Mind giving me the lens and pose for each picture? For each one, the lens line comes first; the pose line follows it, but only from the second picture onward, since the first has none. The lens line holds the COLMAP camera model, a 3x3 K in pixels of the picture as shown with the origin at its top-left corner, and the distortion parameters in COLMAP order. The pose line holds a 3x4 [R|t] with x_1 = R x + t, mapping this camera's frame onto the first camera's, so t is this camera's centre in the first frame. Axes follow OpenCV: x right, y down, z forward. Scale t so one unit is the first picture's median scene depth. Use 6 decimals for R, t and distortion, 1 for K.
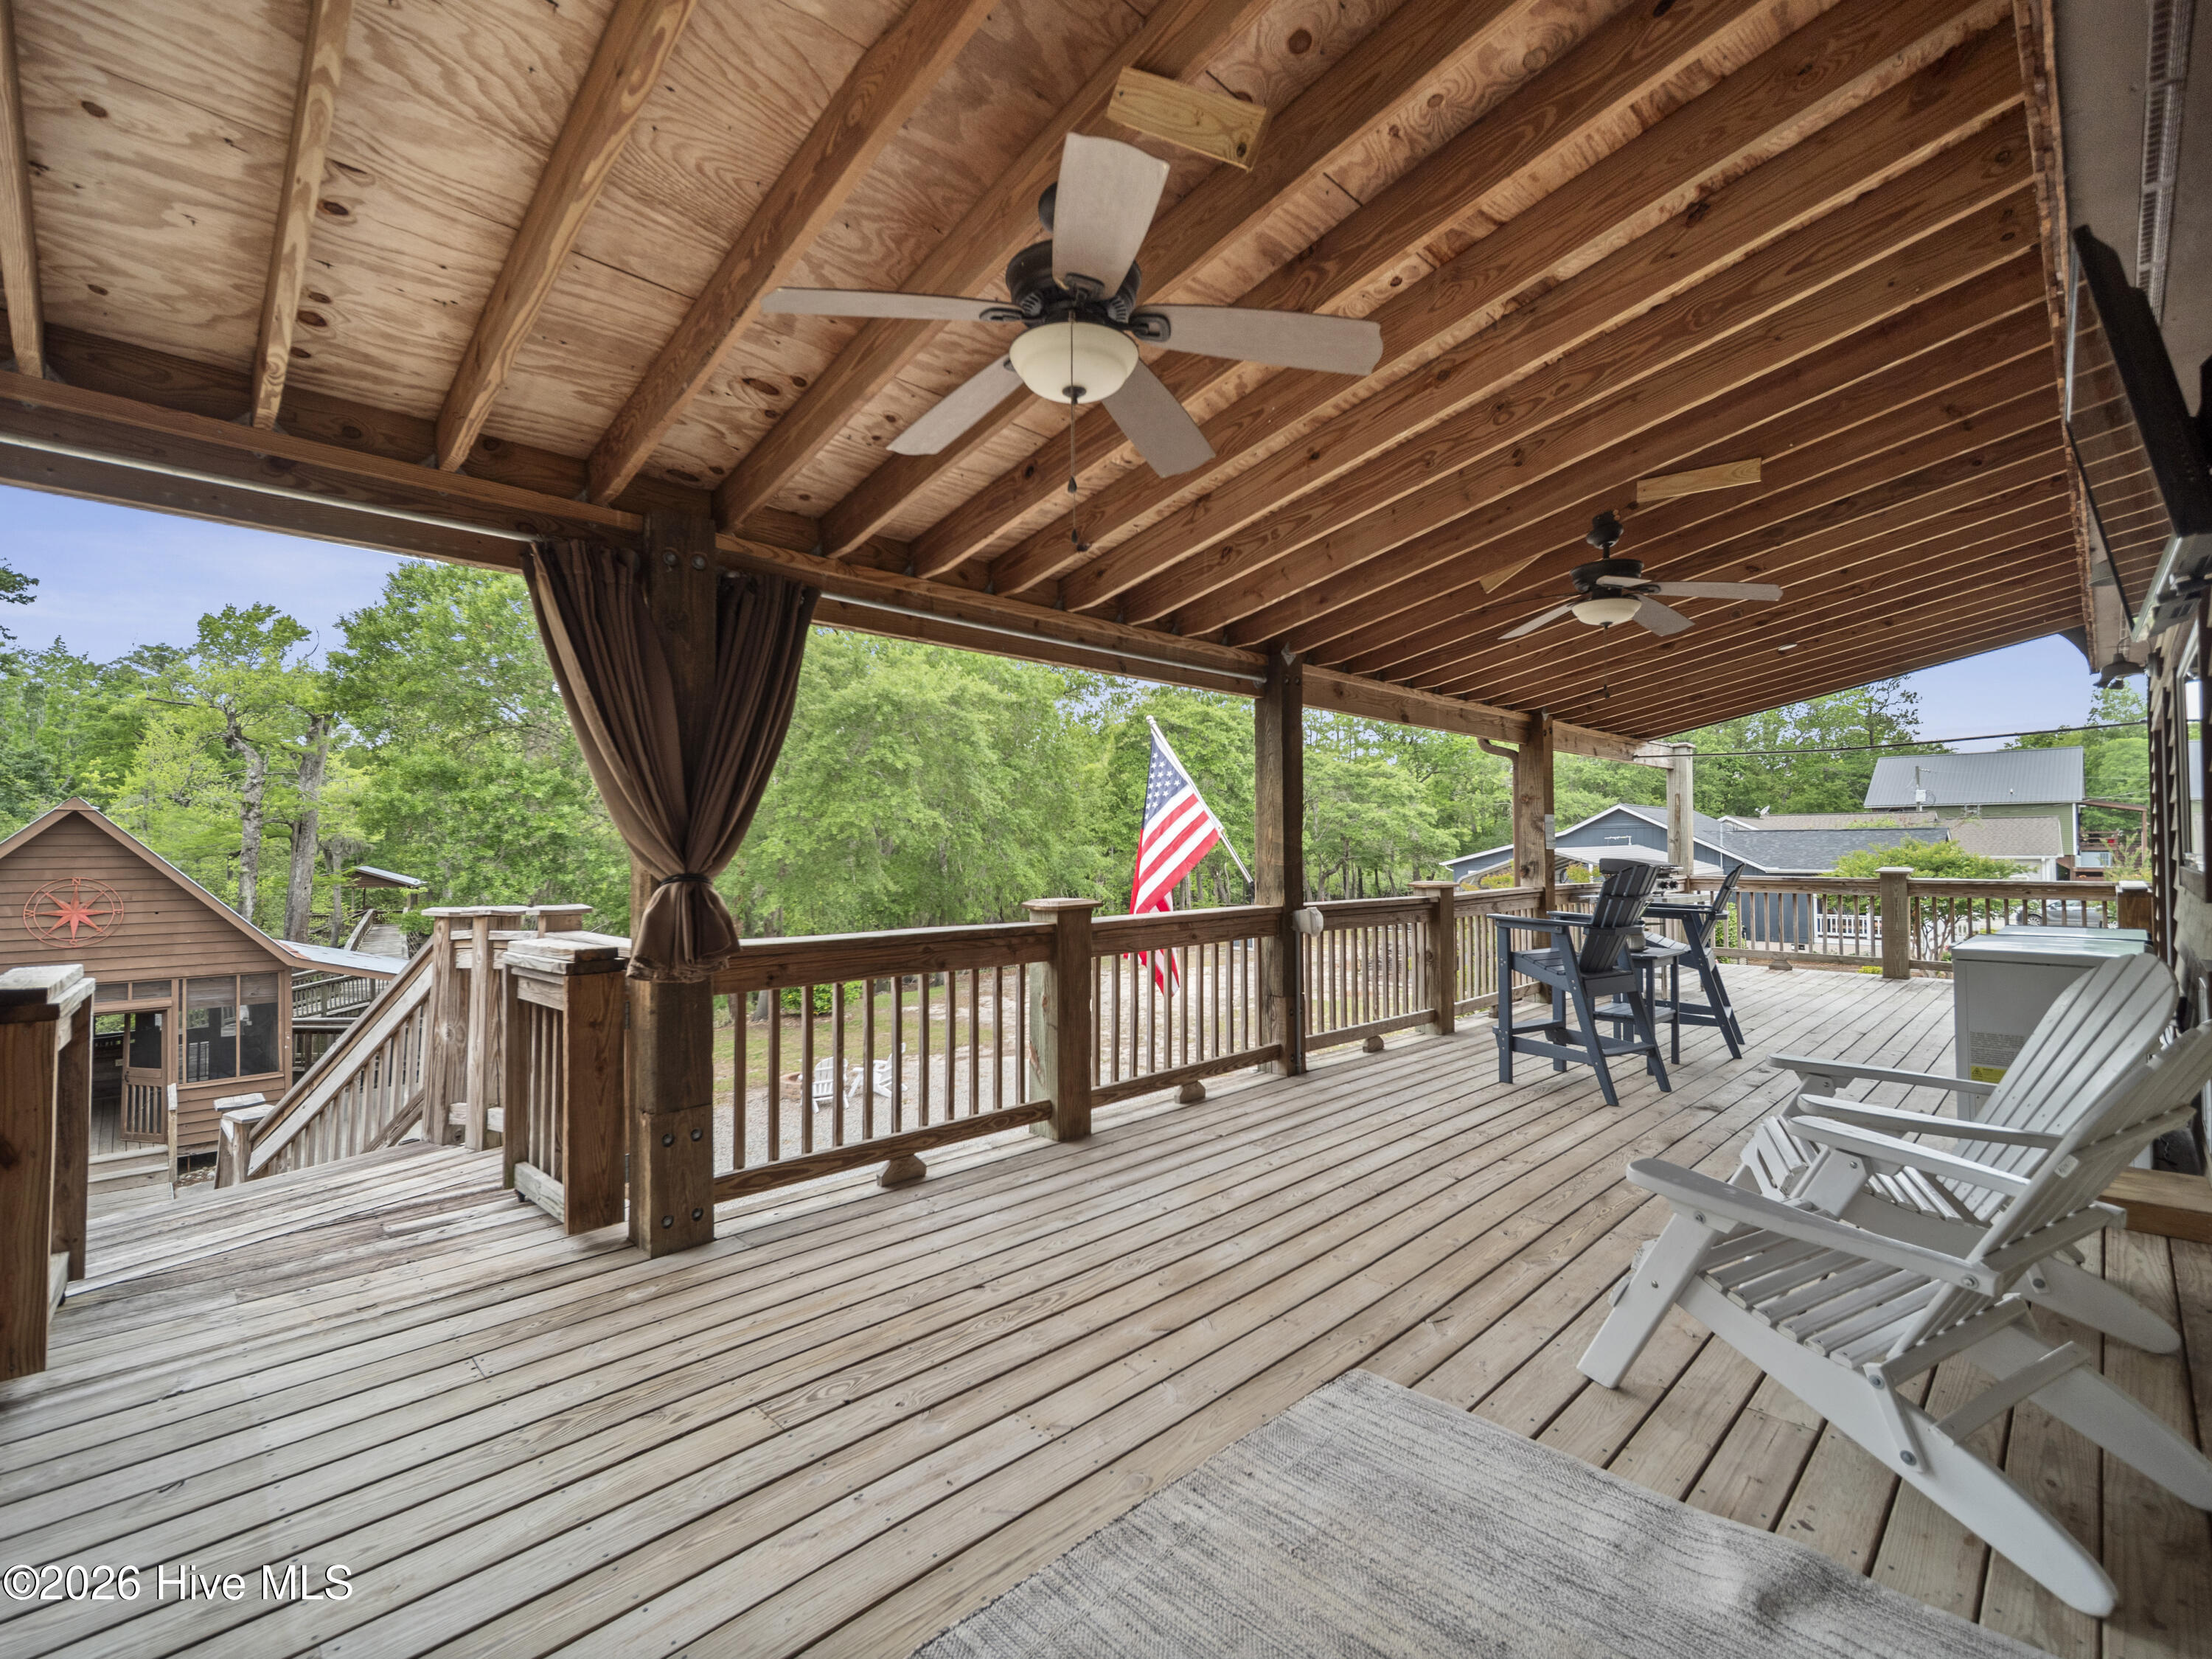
lens RADIAL K [[989.6, 0, 1101.2], [0, 989.6, 827.8], [0, 0, 1]] dist [0.004790, 0.000187]
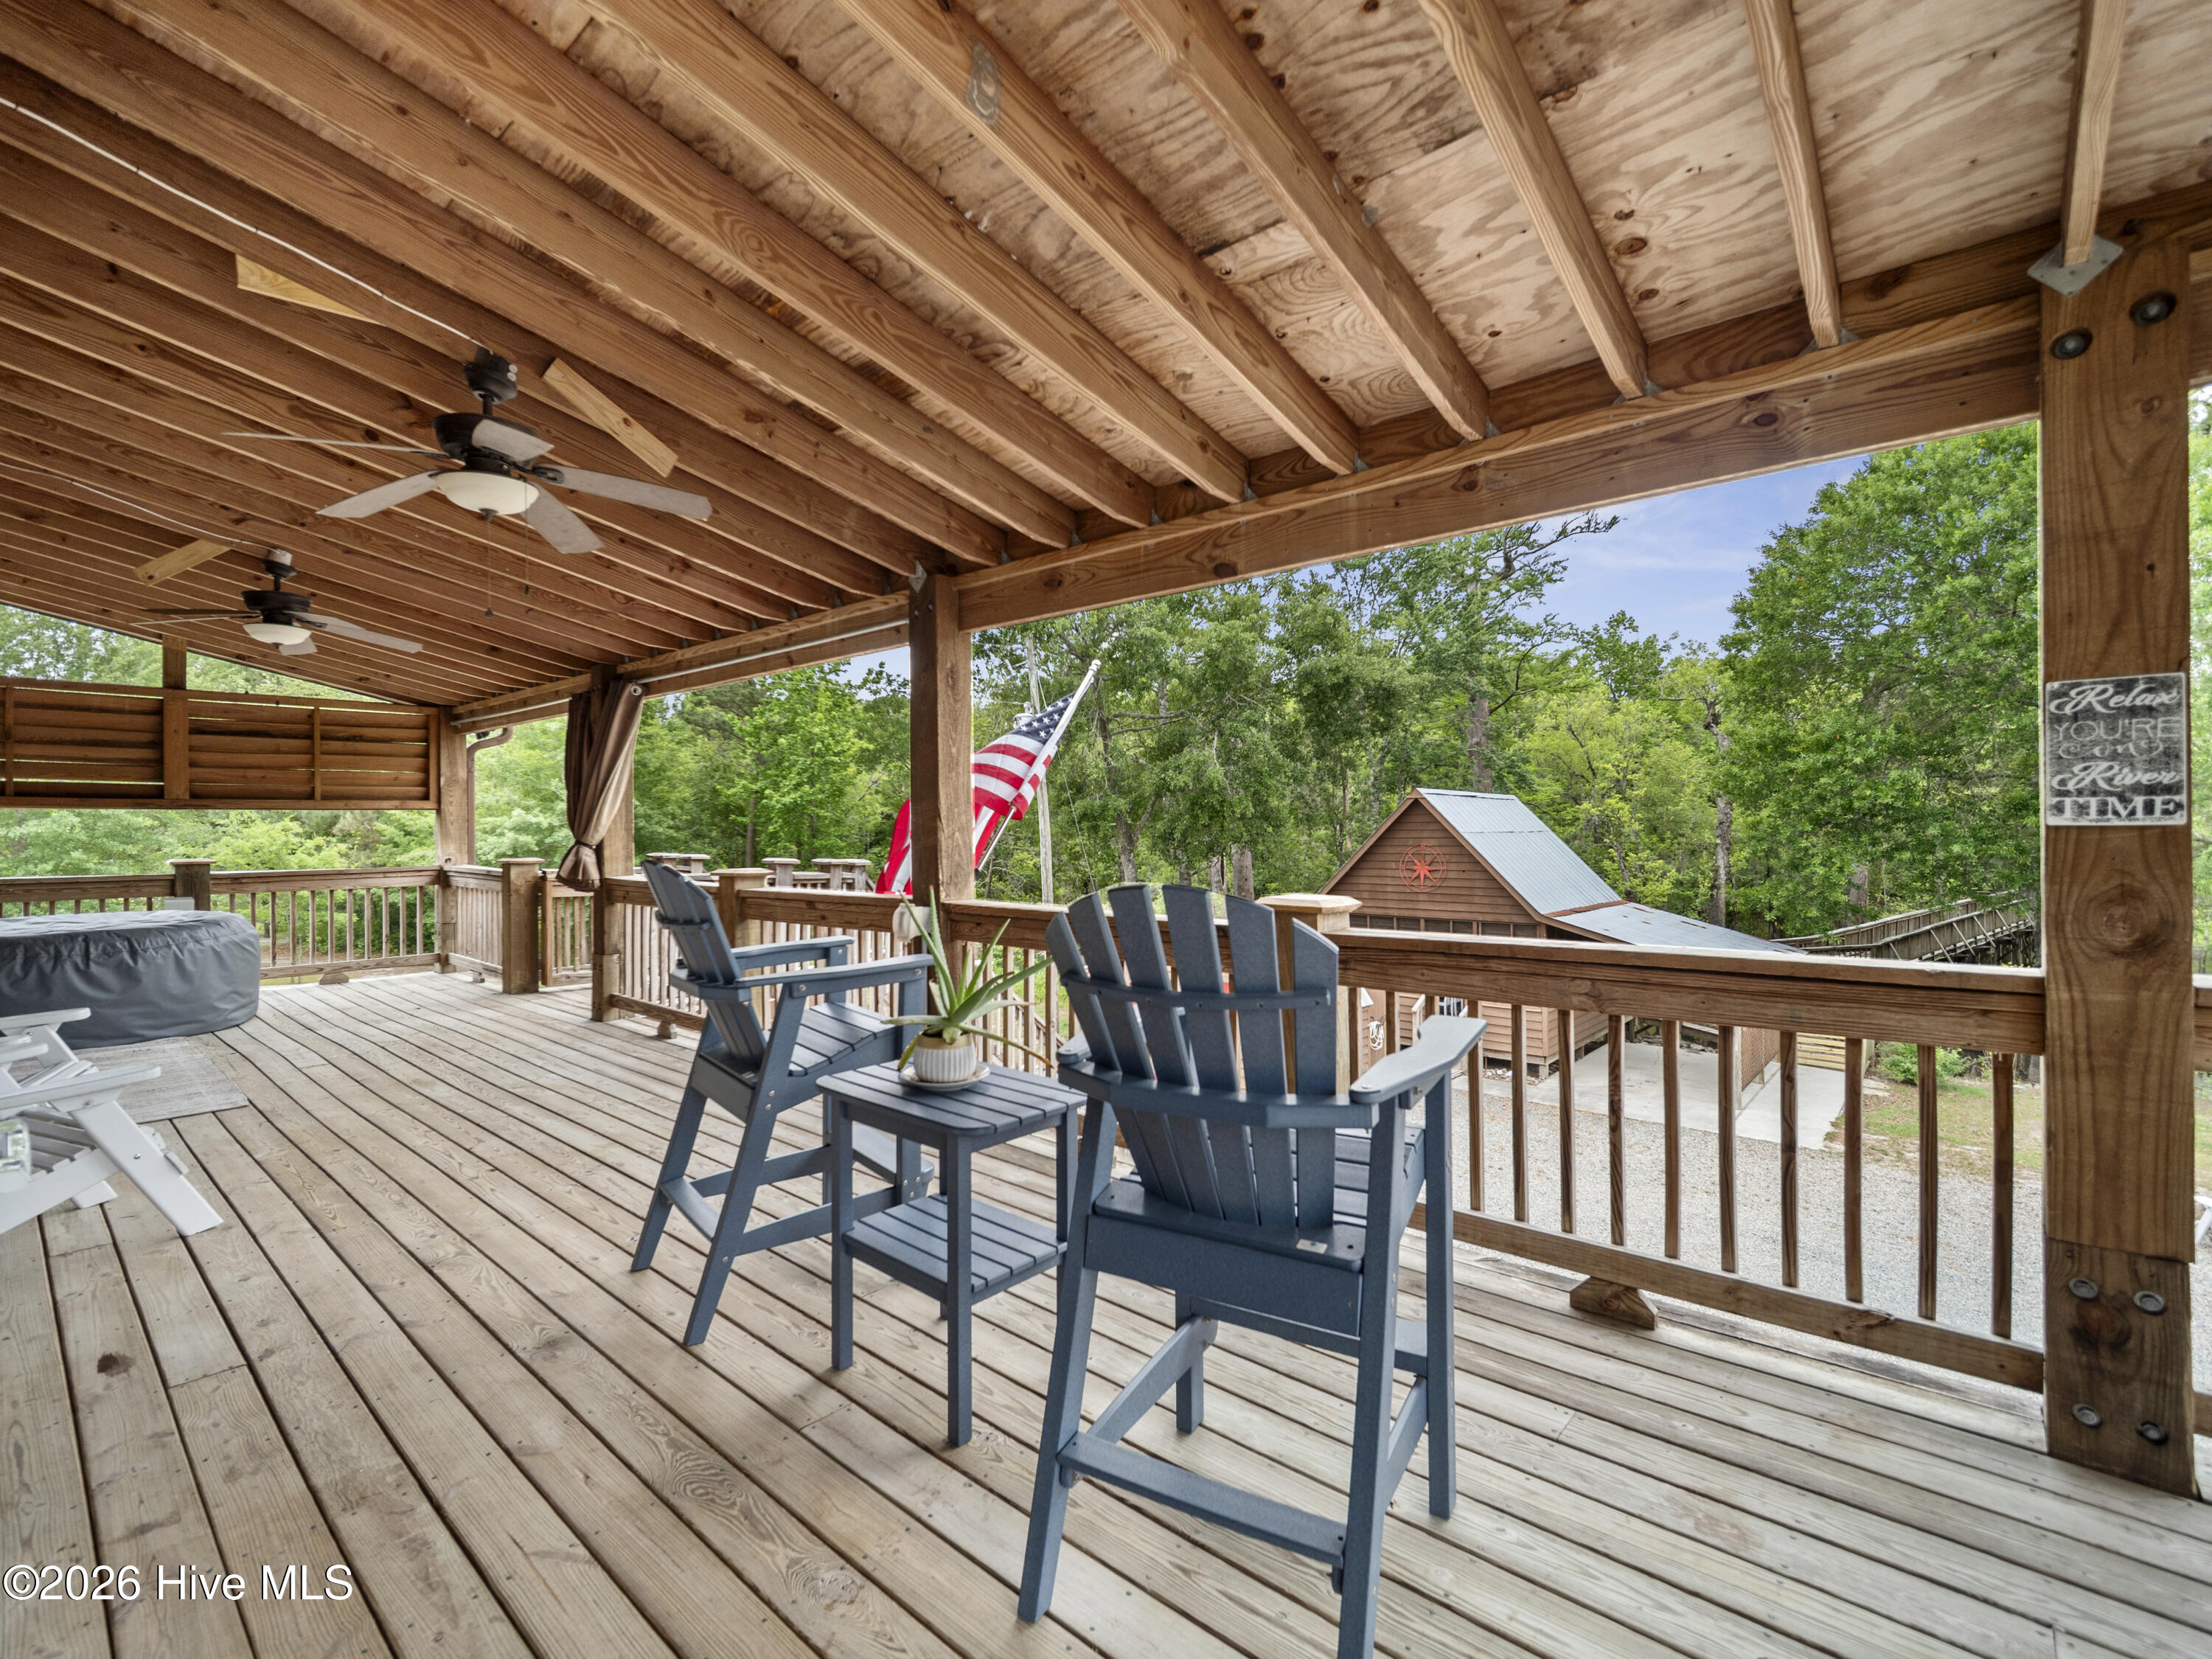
lens RADIAL K [[989.6, 0, 1095.2], [0, 989.6, 832.1], [0, 0, 1]] dist [0.004790, 0.000187]
pose [[0.066018, 0.006517, -0.997797, 1.101313], [0.024479, 0.999667, 0.008148, 0.028480], [0.997518, -0.024963, 0.065836, 1.337267]]
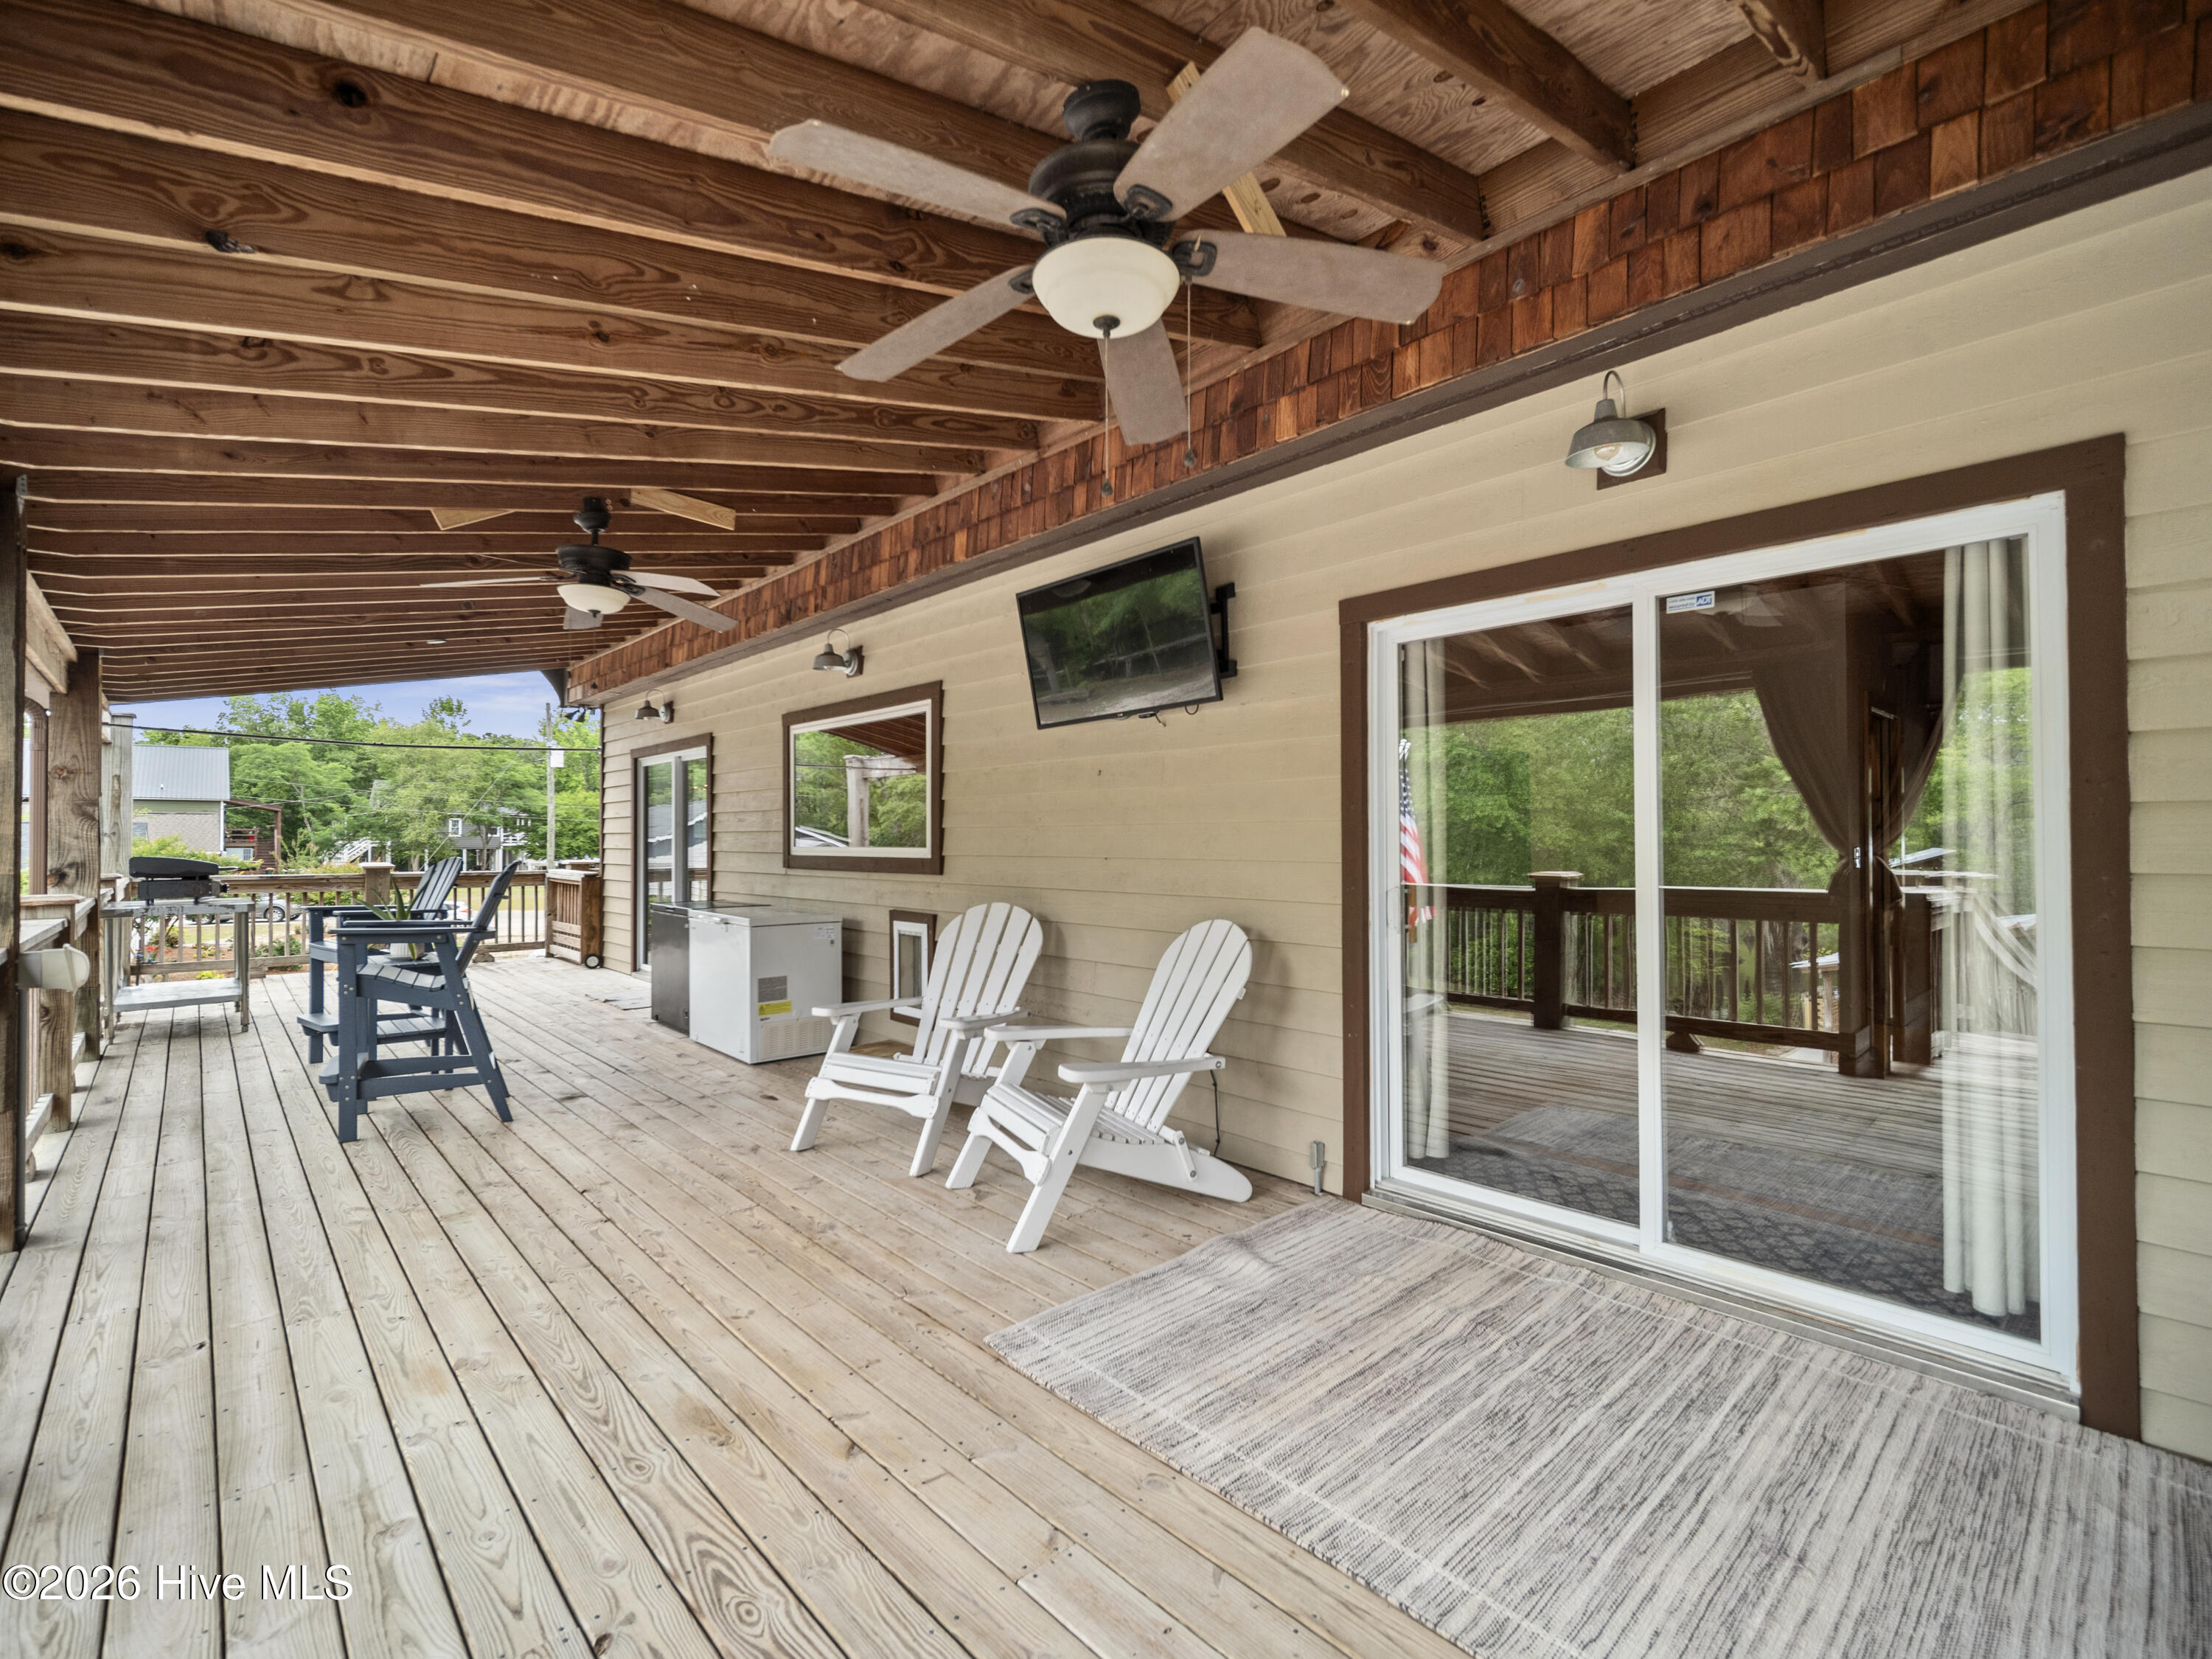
lens RADIAL K [[989.6, 0, 1095.5], [0, 989.6, 830.8], [0, 0, 1]] dist [0.004790, 0.000187]
pose [[0.039154, 0.013014, 0.999148, -0.430100], [-0.019616, 0.999732, -0.012253, 0.010153], [-0.999041, -0.019120, 0.039399, 0.461131]]
